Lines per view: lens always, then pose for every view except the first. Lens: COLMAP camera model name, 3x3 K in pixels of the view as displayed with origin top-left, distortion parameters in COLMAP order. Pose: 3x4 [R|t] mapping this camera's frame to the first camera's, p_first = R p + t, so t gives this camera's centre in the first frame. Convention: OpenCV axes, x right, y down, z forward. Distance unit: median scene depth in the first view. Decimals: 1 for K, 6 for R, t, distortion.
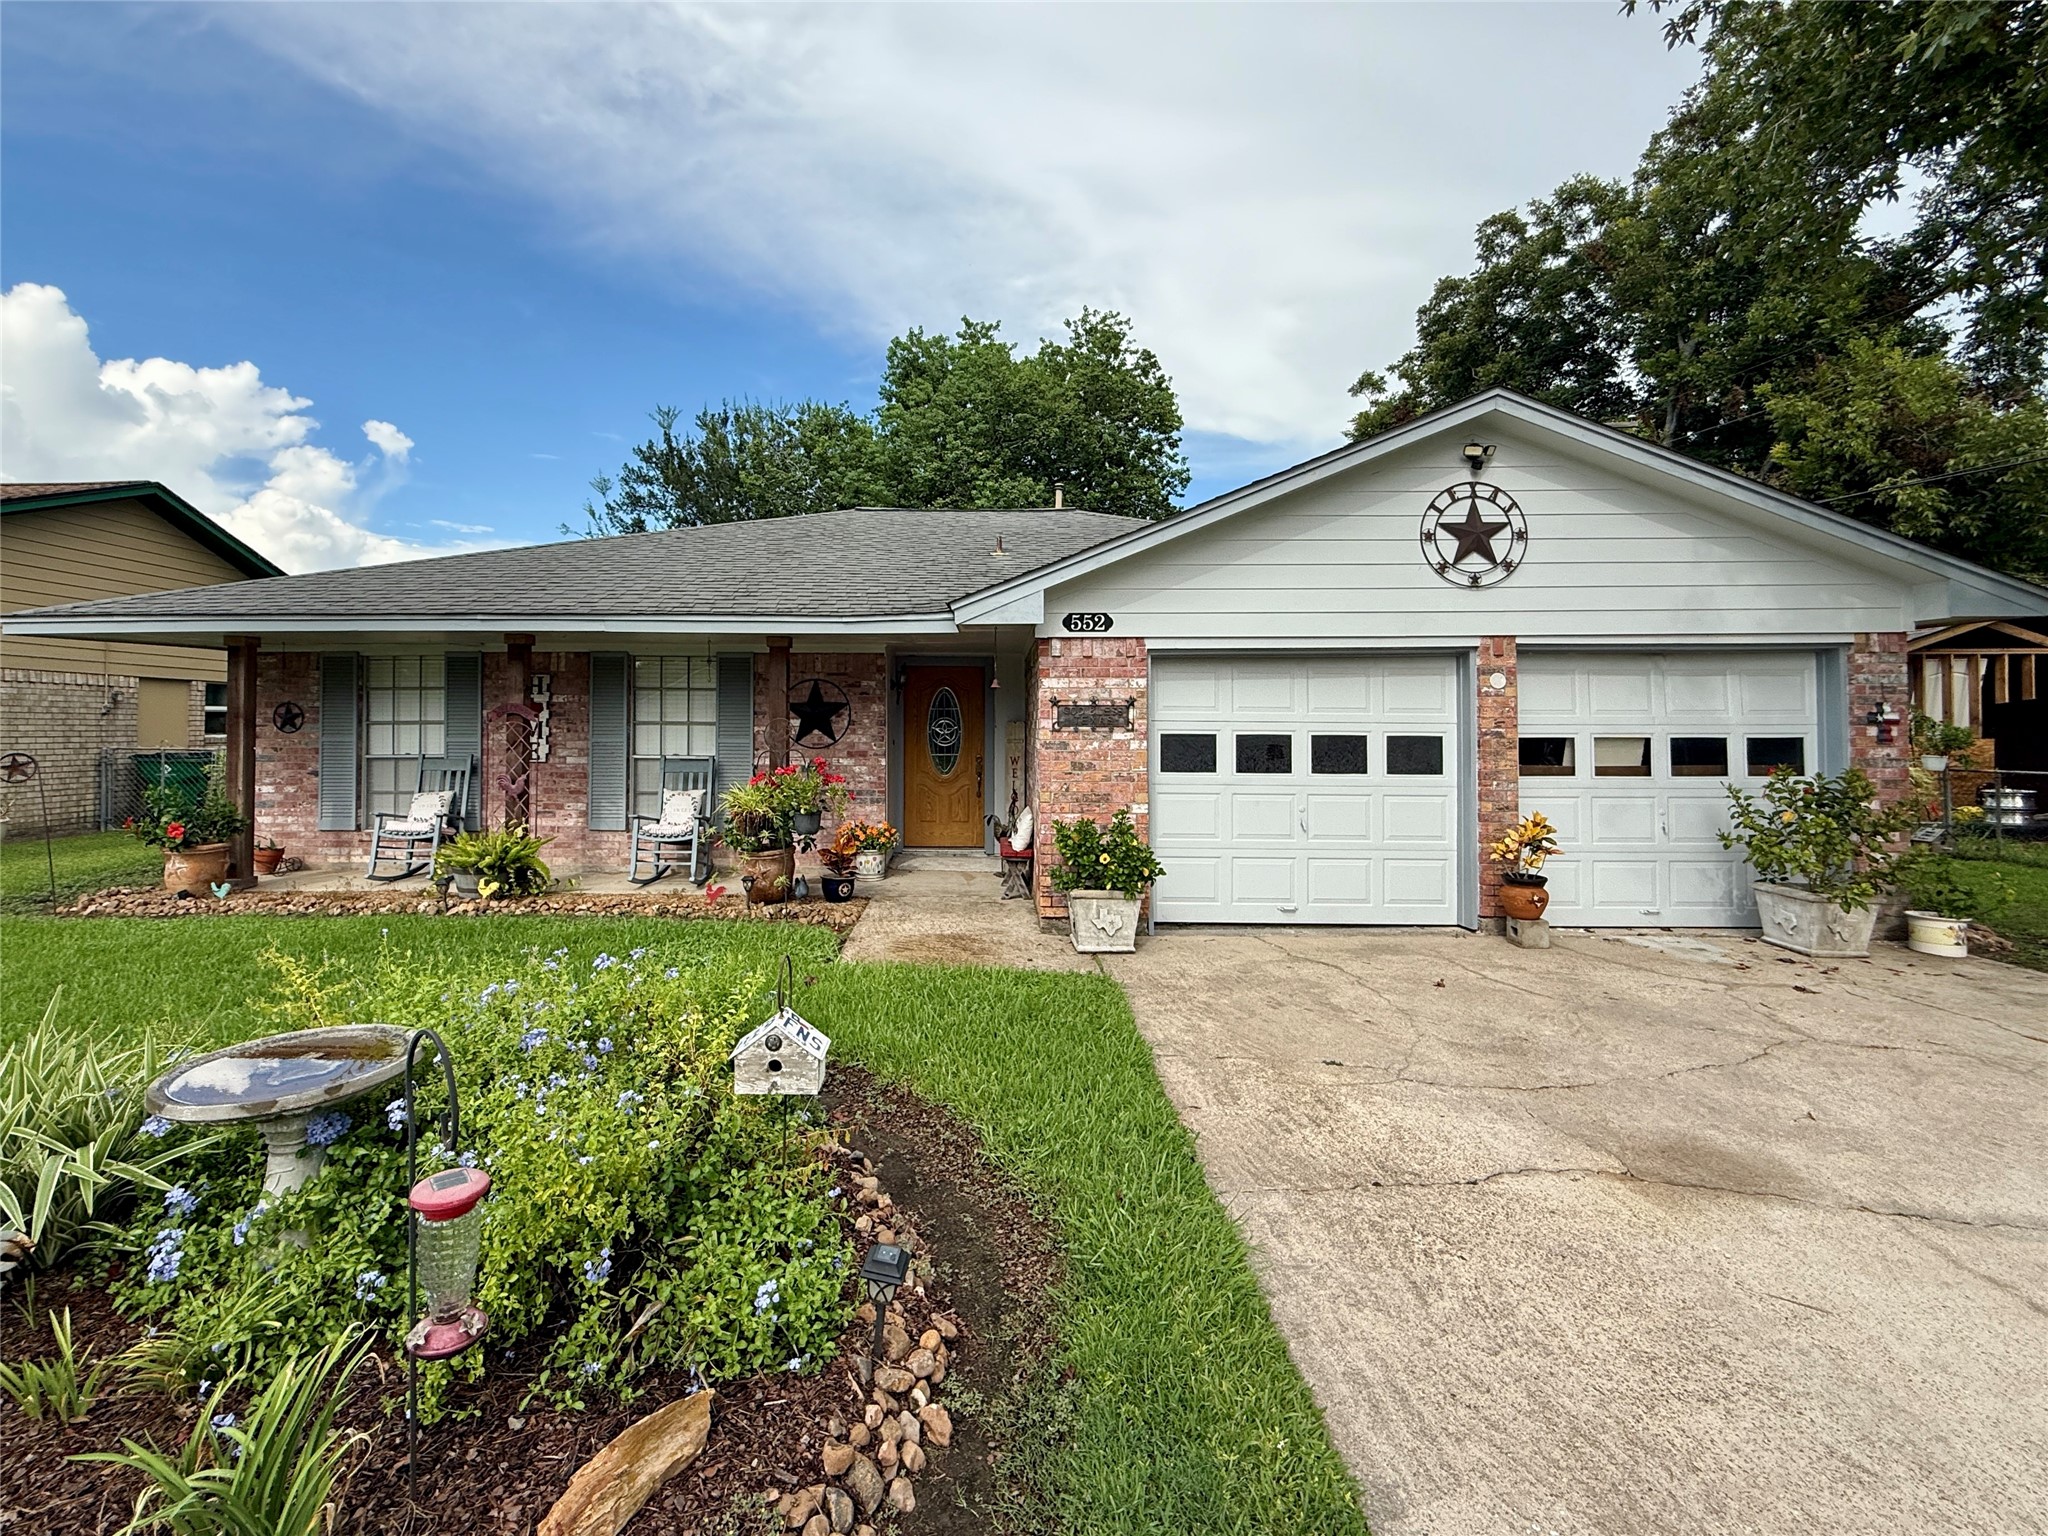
lens RADIAL K [[921.8, 0, 970.7], [0, 921.8, 712.8], [0, 0, 1]] dist [0.001396, -0.000029]
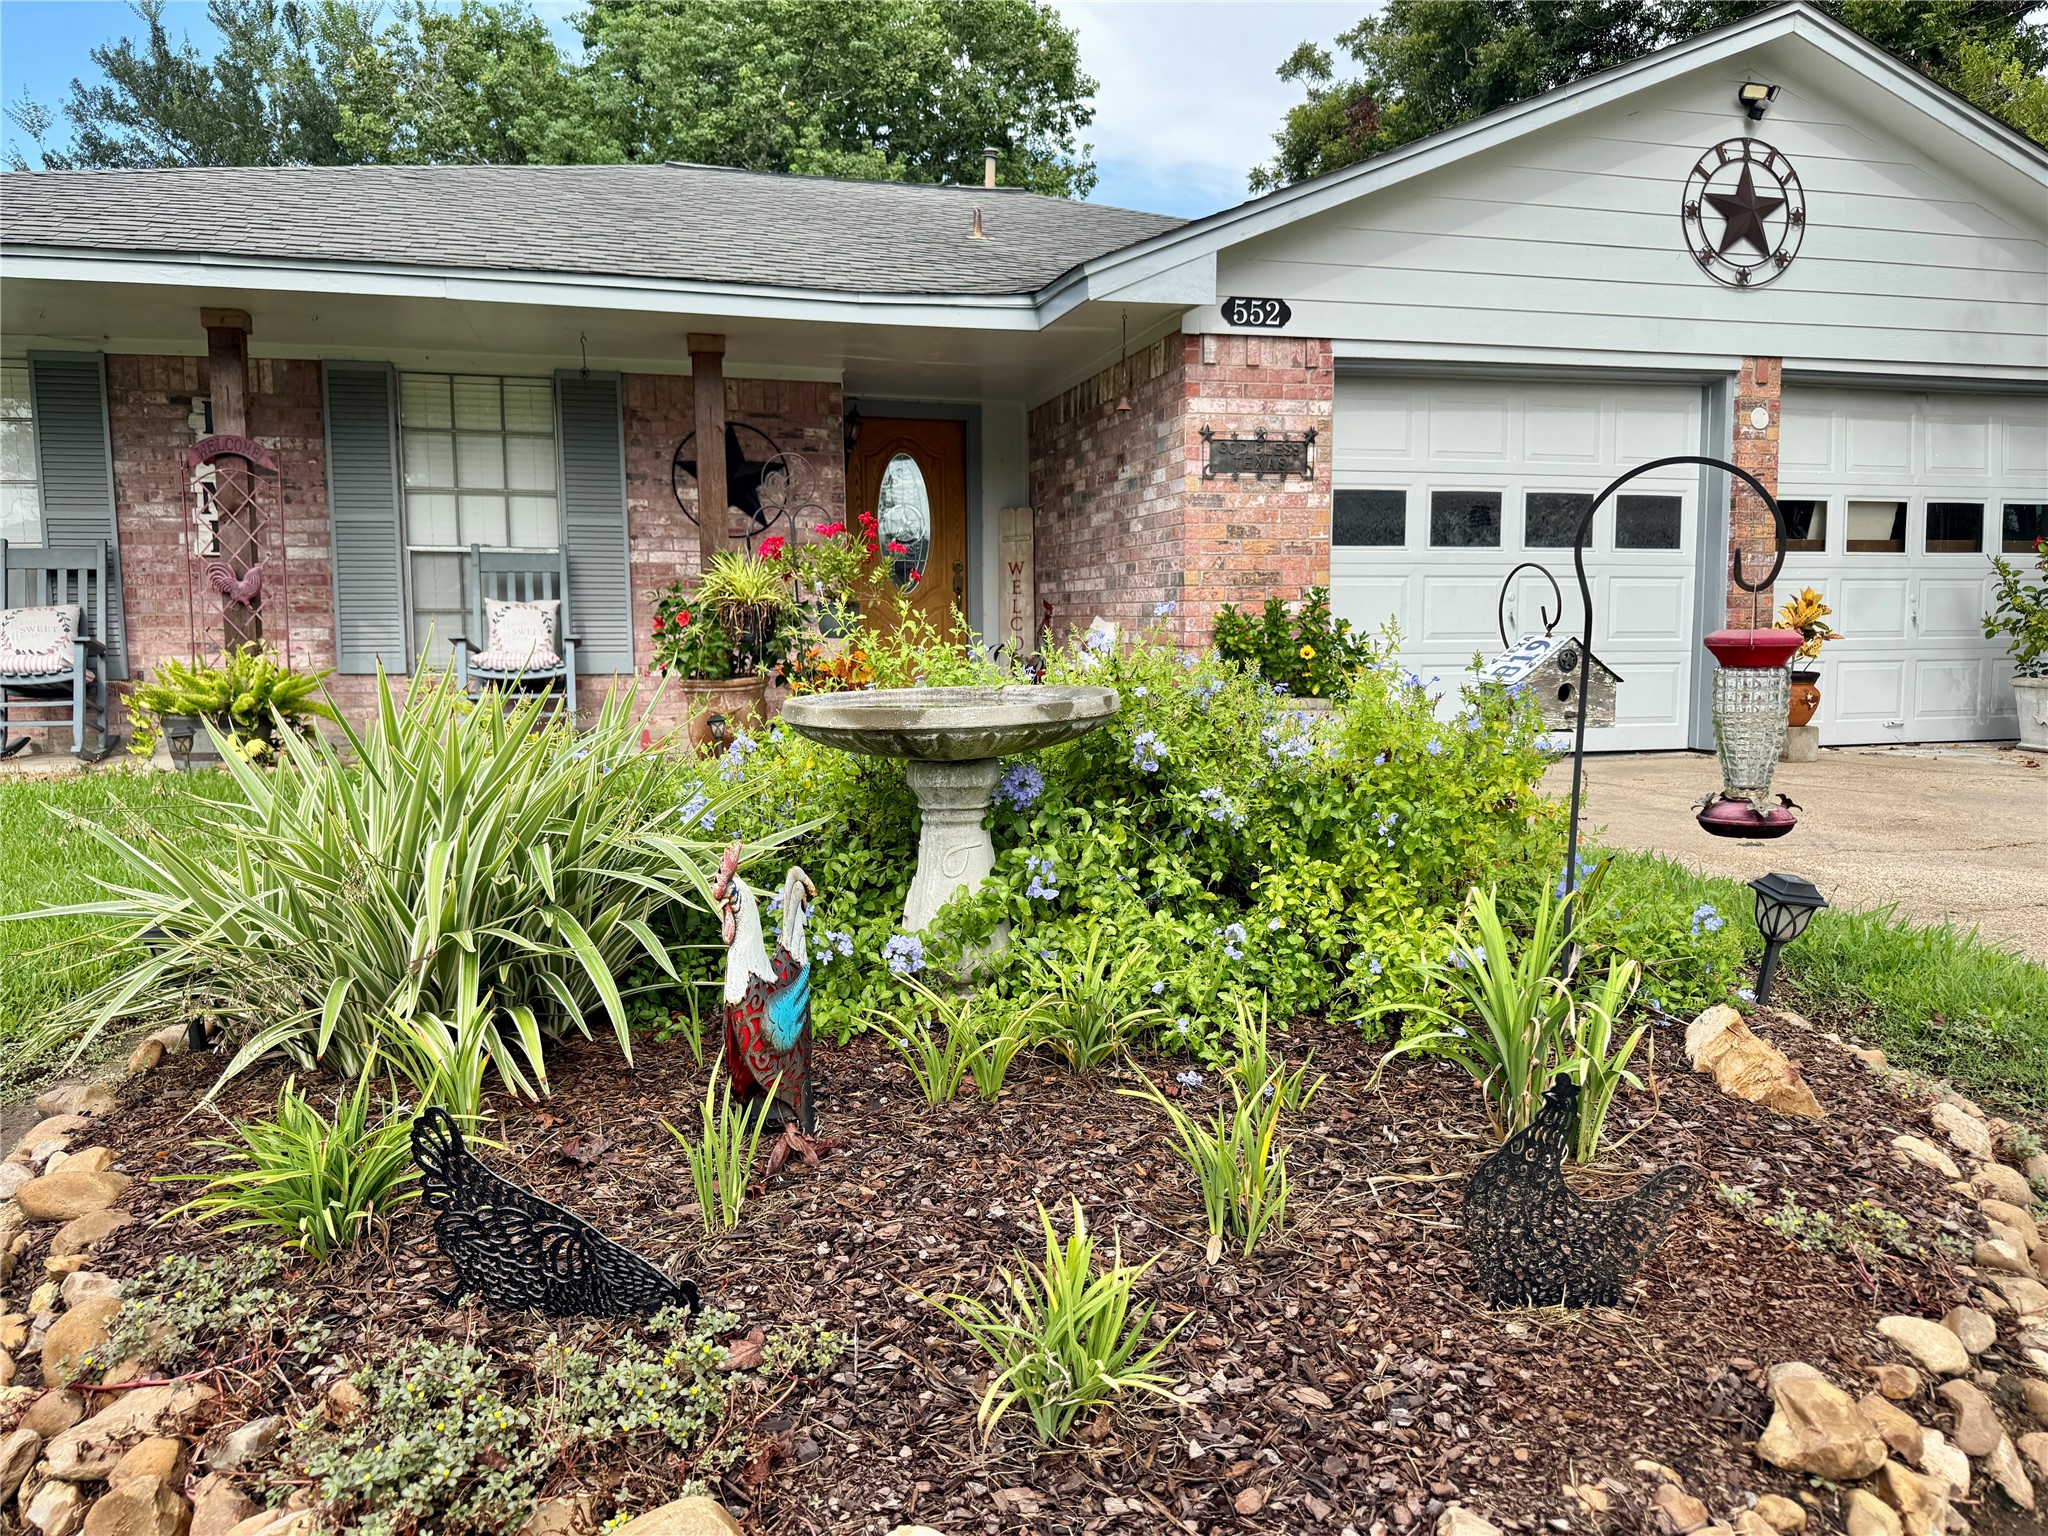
lens RADIAL K [[1453.7, 0, 1024.0], [0, 1453.7, 768.0], [0, 0, 1]] dist [0.045746, -0.058946]
pose [[0.963053, -0.034776, 0.267059, -0.318831], [0.003144, 0.993012, 0.117971, 0.101171], [-0.269295, -0.112773, 0.956432, -0.008987]]
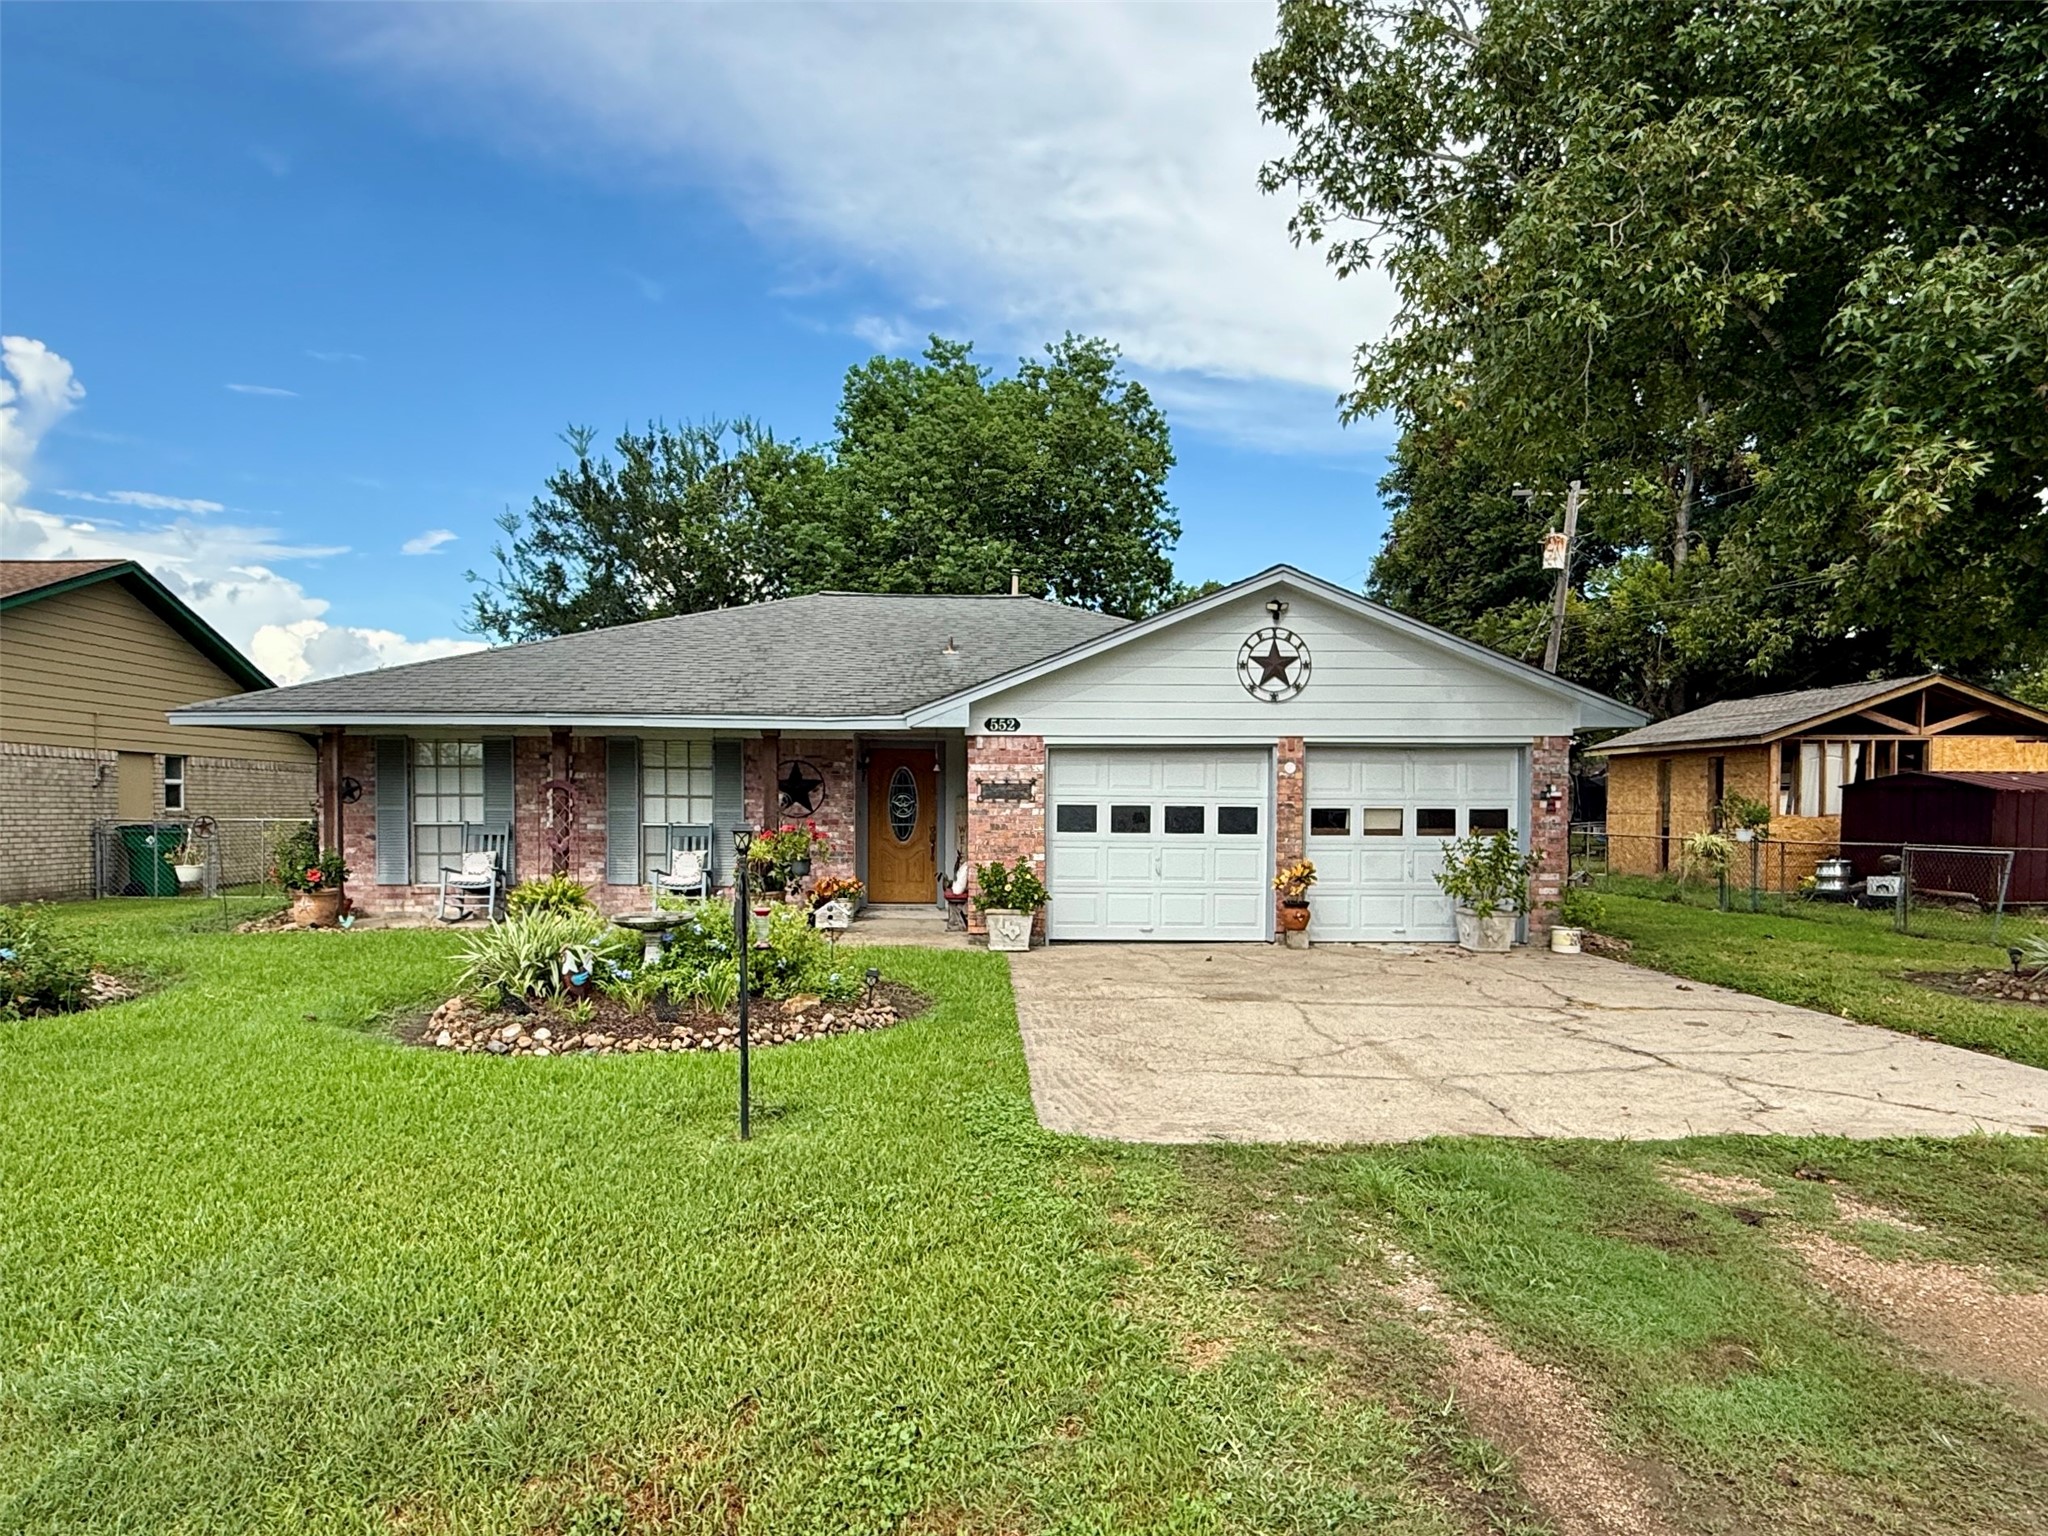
lens RADIAL K [[1311.1, 0, 1029.6], [0, 1311.1, 847.0], [0, 0, 1]] dist [0.001892, 0.000116]
pose [[0.998247, 0.001955, 0.059156, 0.048589], [-0.004501, 0.999068, 0.042937, 0.002161], [-0.059017, -0.043128, 0.997325, -0.965204]]
